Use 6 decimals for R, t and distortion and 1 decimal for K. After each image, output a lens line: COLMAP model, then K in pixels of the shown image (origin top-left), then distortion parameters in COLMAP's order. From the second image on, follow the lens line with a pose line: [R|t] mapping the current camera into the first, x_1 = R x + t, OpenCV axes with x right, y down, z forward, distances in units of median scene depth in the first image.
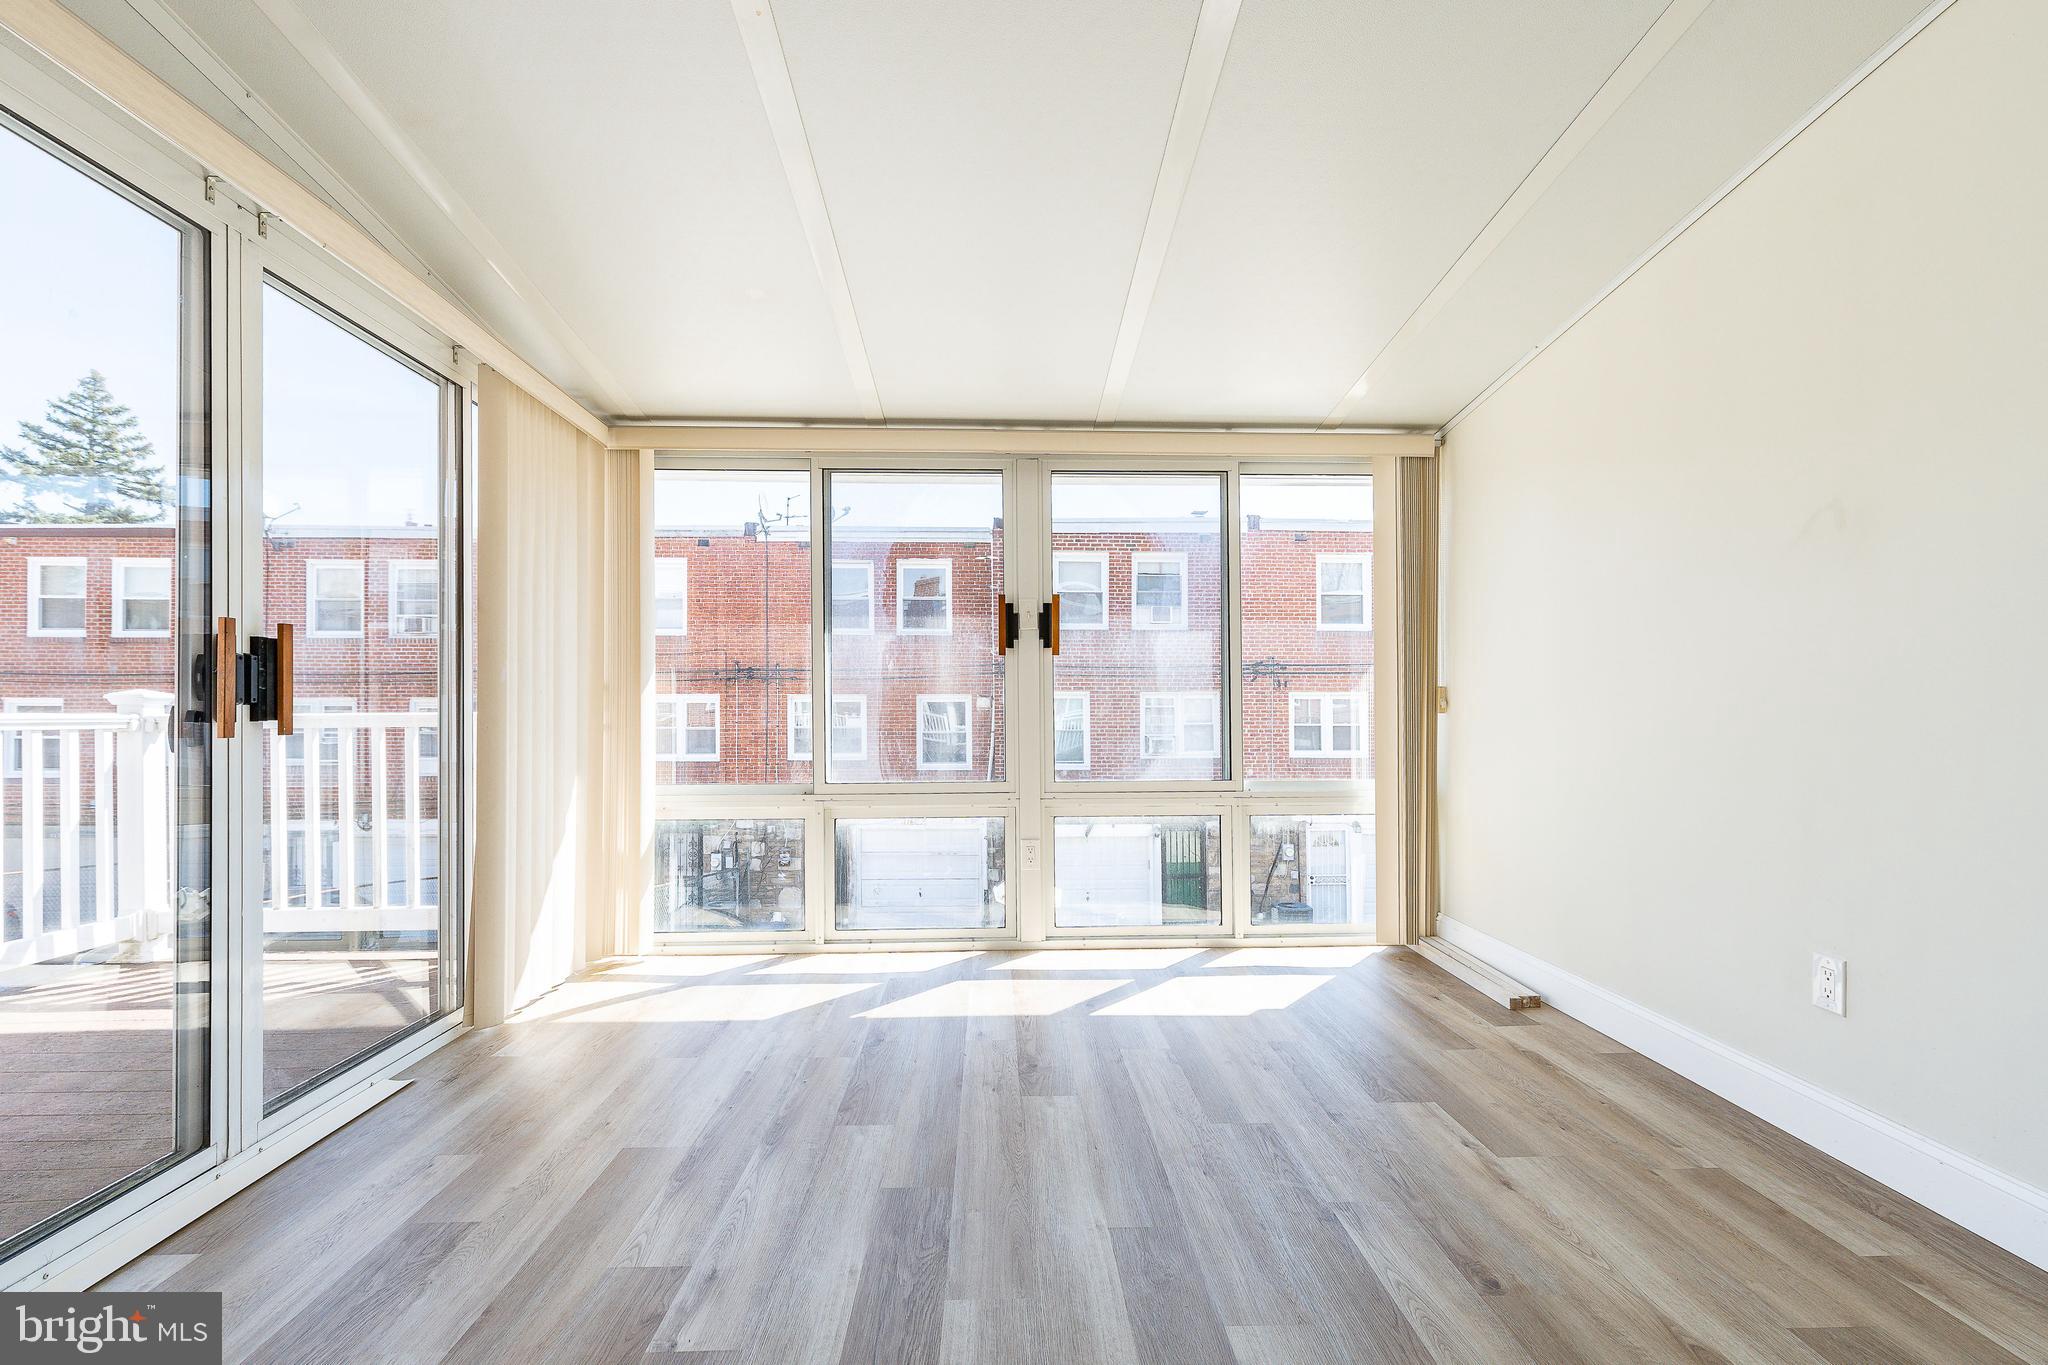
lens RADIAL K [[920.1, 0, 1013.2], [0, 920.1, 714.2], [0, 0, 1]] dist [0.005565, -0.000828]
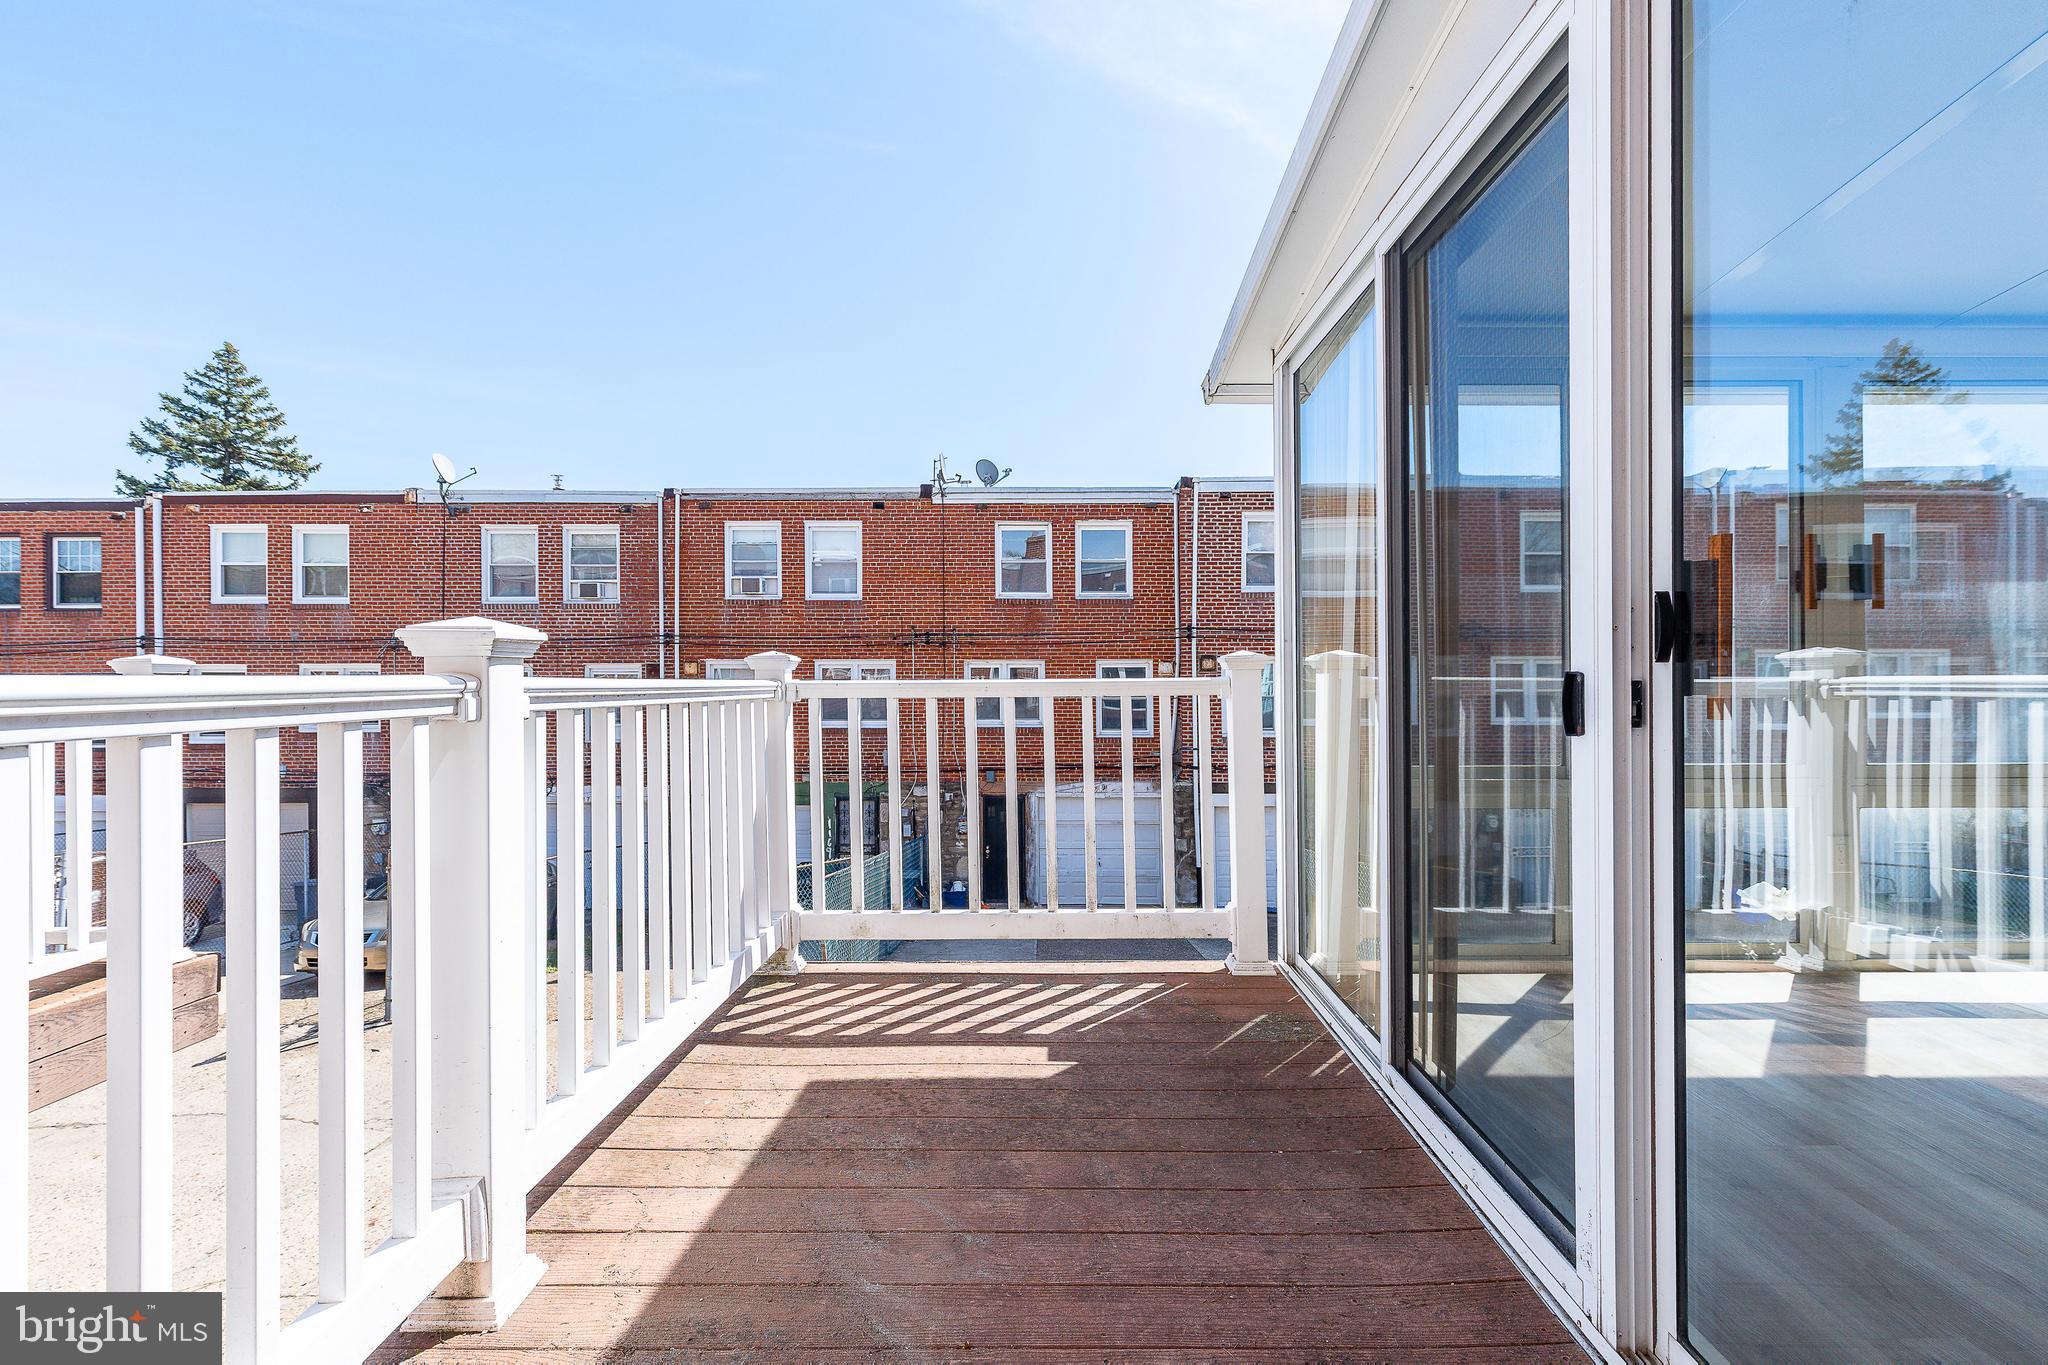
lens RADIAL K [[920.1, 0, 1034.5], [0, 920.1, 679.2], [0, 0, 1]] dist [0.005565, -0.000828]
pose [[0.999377, -0.000589, -0.035282, -0.080123], [0.000518, 0.999998, -0.002015, 0.000033], [0.035283, 0.001996, 0.999375, 0.019442]]
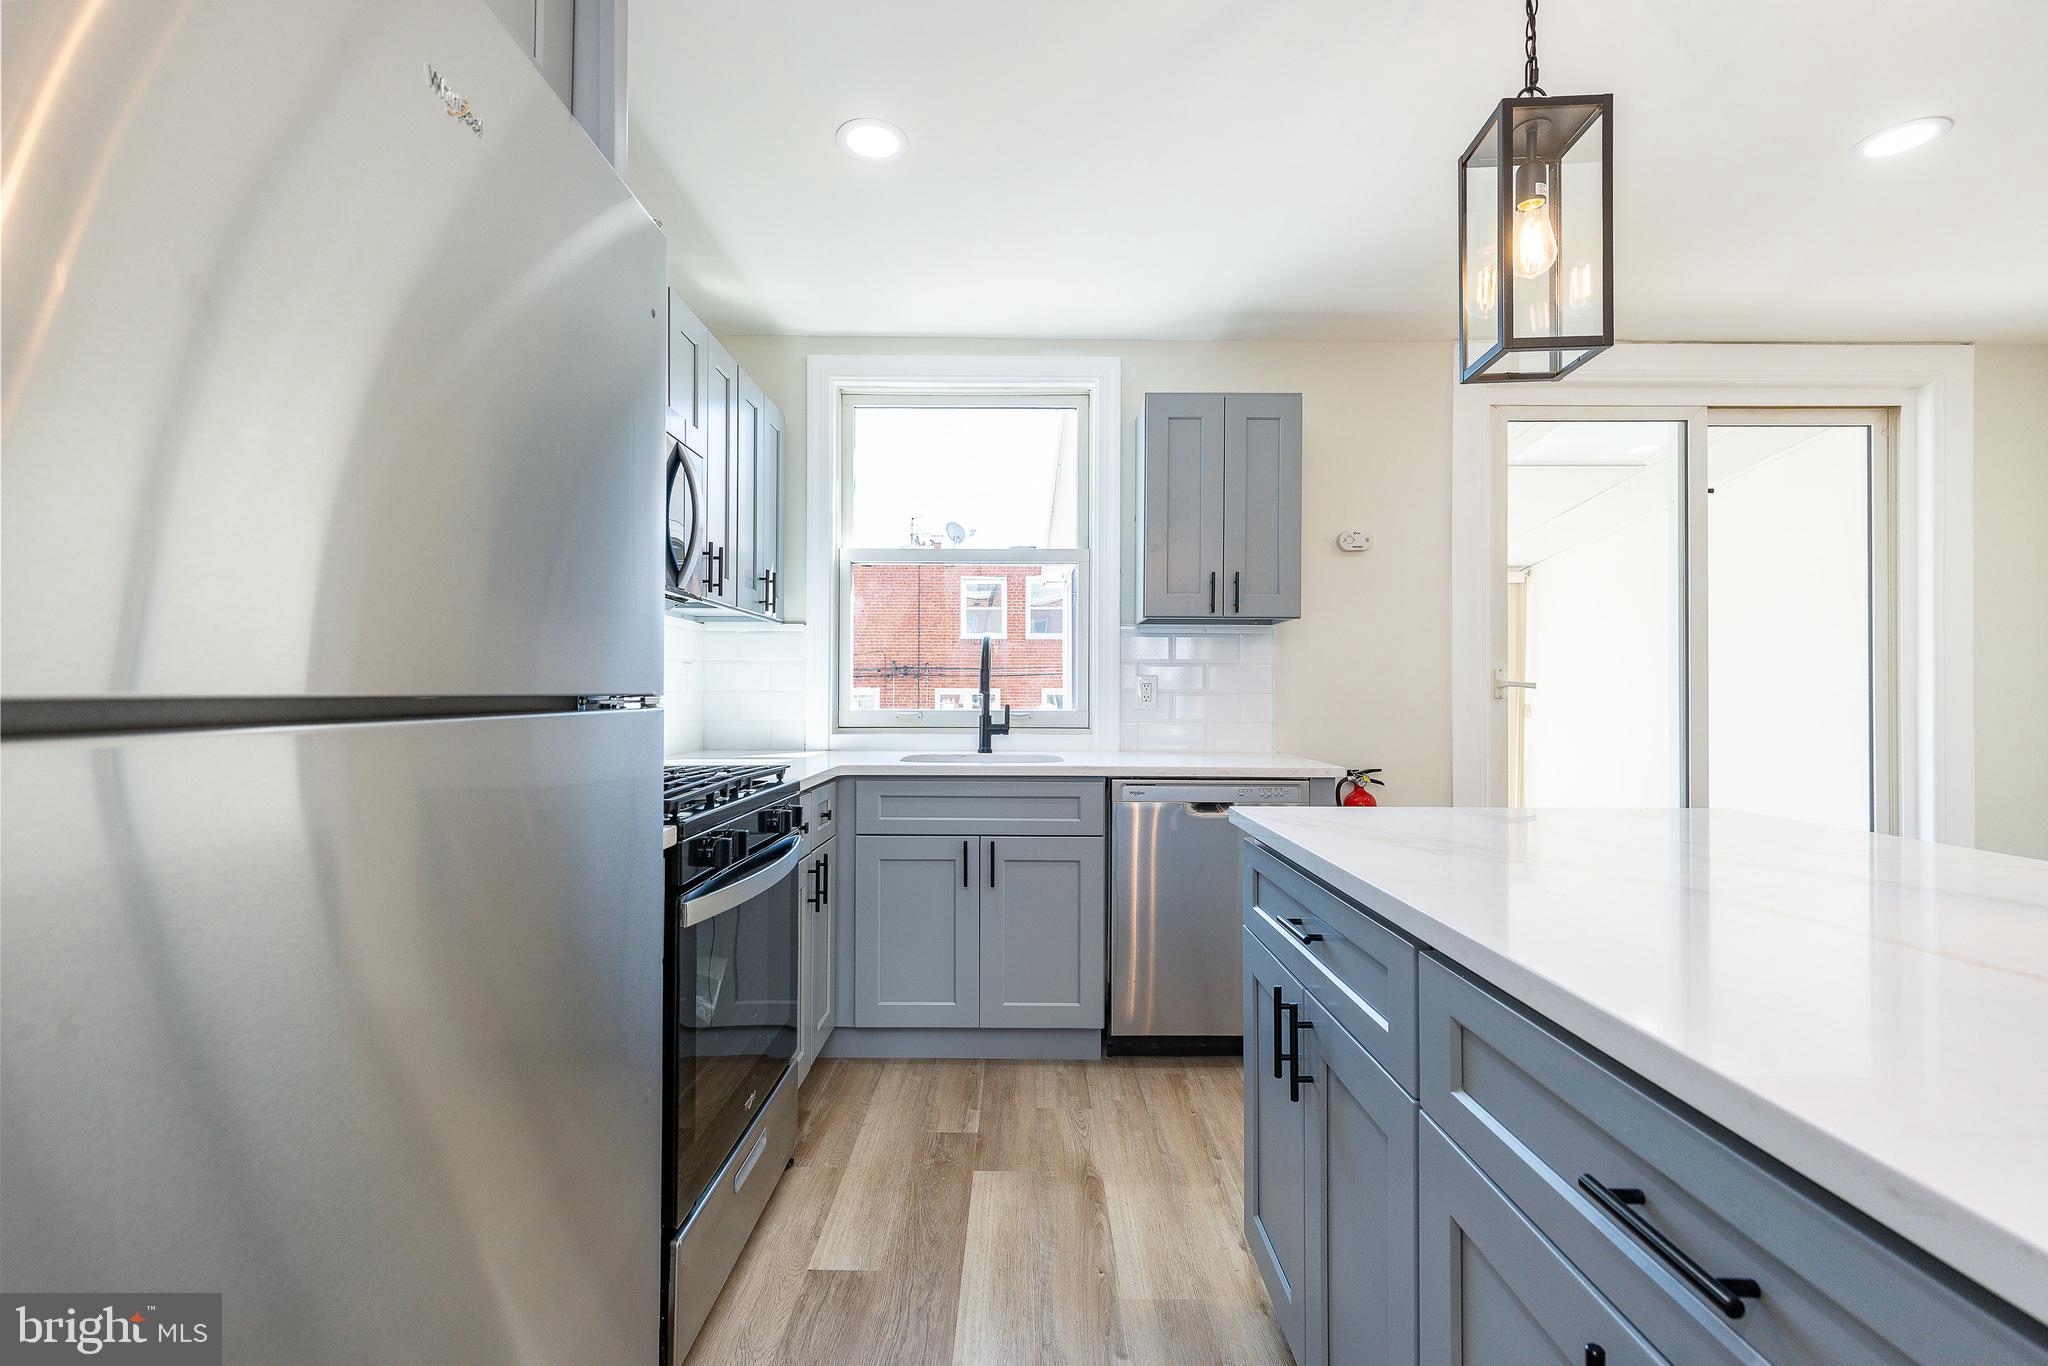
lens RADIAL K [[920.1, 0, 1008.9], [0, 920.1, 685.5], [0, 0, 1]] dist [0.005565, -0.000828]
pose [[0.999565, -0.003653, -0.029264, -0.067491], [0.003279, 0.999912, -0.012819, -0.005346], [0.029308, 0.012717, 0.999490, -0.119380]]
